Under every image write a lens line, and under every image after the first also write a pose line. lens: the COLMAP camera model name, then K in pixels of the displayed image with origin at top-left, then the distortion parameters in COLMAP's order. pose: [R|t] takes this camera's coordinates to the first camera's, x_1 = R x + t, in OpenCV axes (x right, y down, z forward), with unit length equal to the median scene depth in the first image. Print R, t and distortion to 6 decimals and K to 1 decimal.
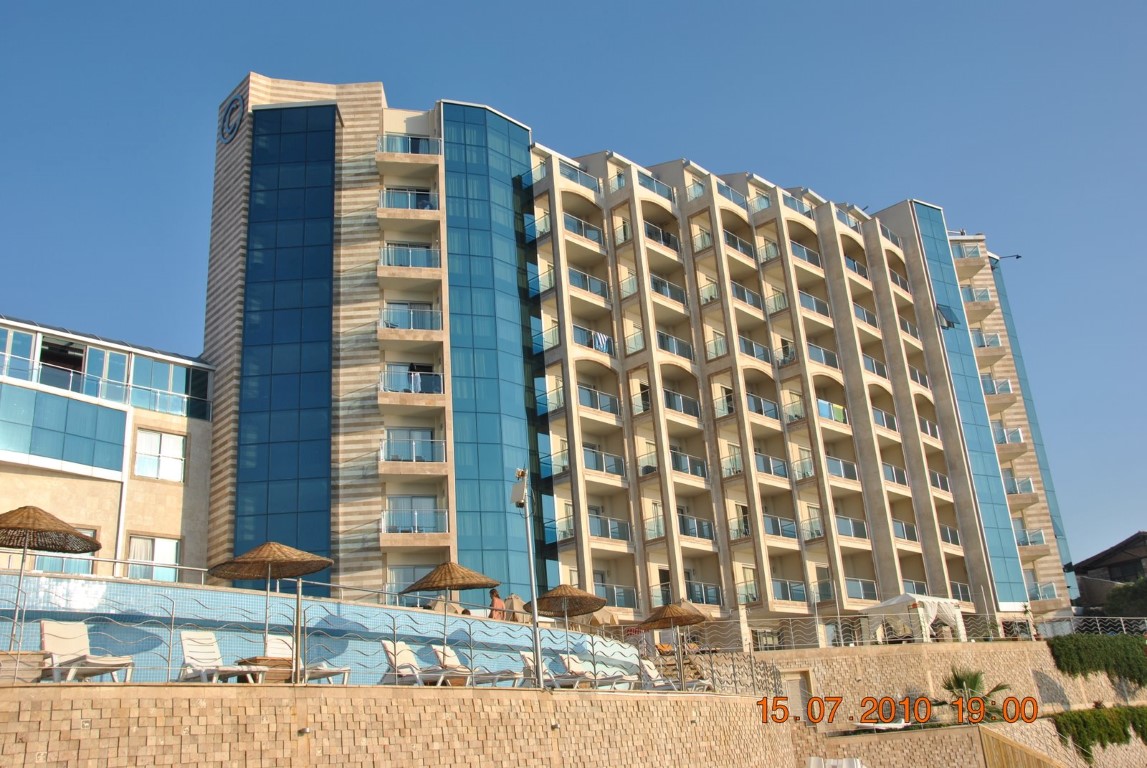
lens RADIAL K [[1029.2, 0, 568.7], [0, 1029.2, 380.2], [0, 0, 1]] dist [-0.117487, 0.164234]
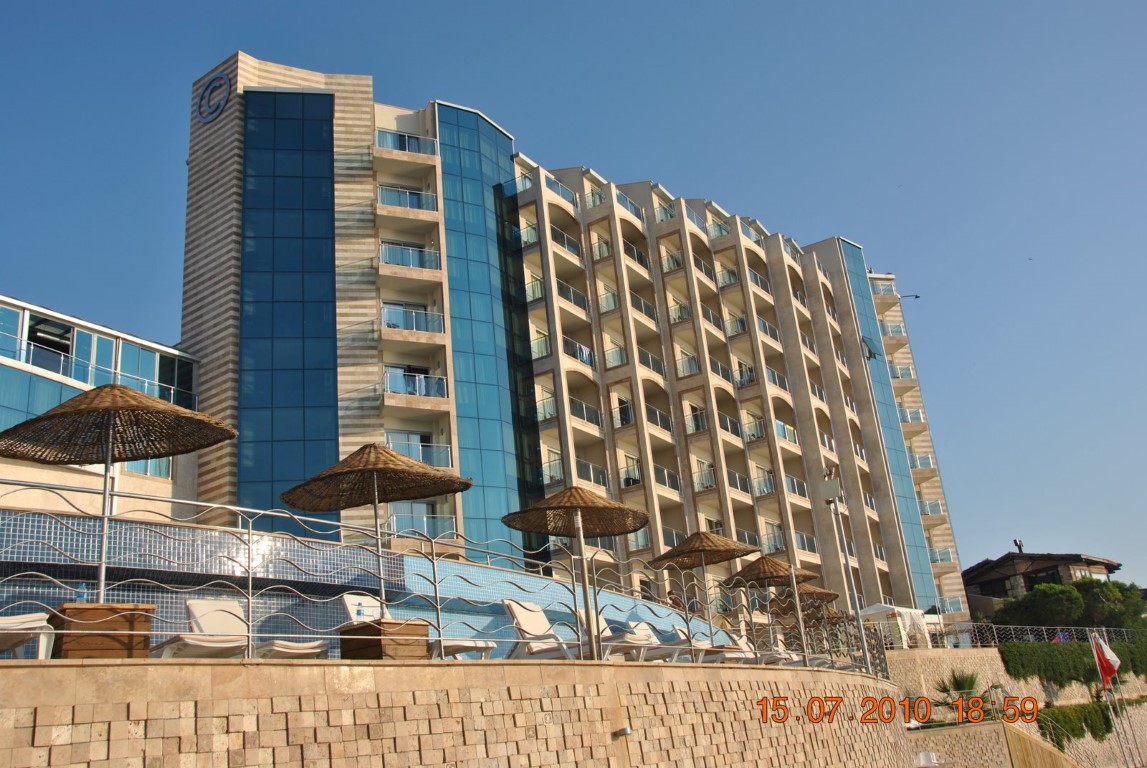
lens RADIAL K [[1029.2, 0, 569.5], [0, 1029.2, 379.8], [0, 0, 1]] dist [-0.117487, 0.164234]
pose [[0.978623, 0.049077, 0.199723, -0.187187], [-0.045458, 0.998709, -0.022667, 0.011749], [-0.200578, 0.013103, 0.979590, 0.011710]]
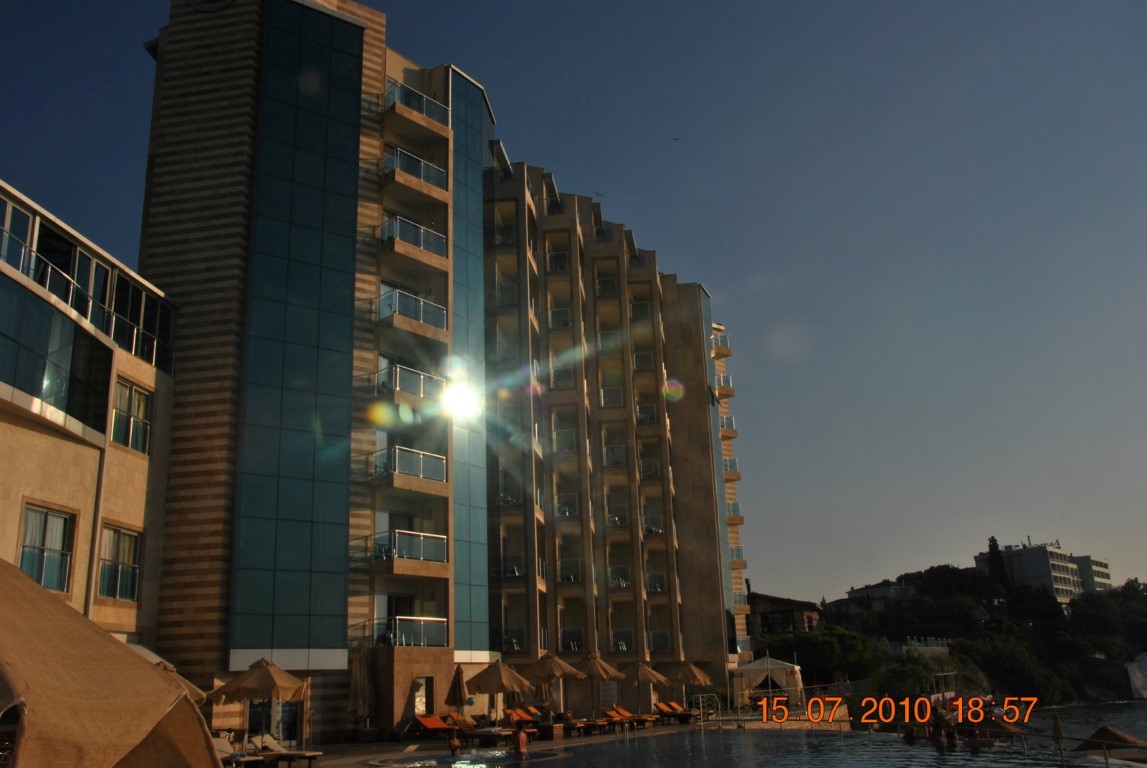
lens RADIAL K [[1029.2, 0, 575.9], [0, 1029.2, 373.5], [0, 0, 1]] dist [-0.117487, 0.164234]
pose [[0.790036, 0.218696, 0.572726, -0.502537], [-0.234624, 0.970944, -0.047108, 0.002824], [-0.566387, -0.097158, 0.818392, 0.190007]]
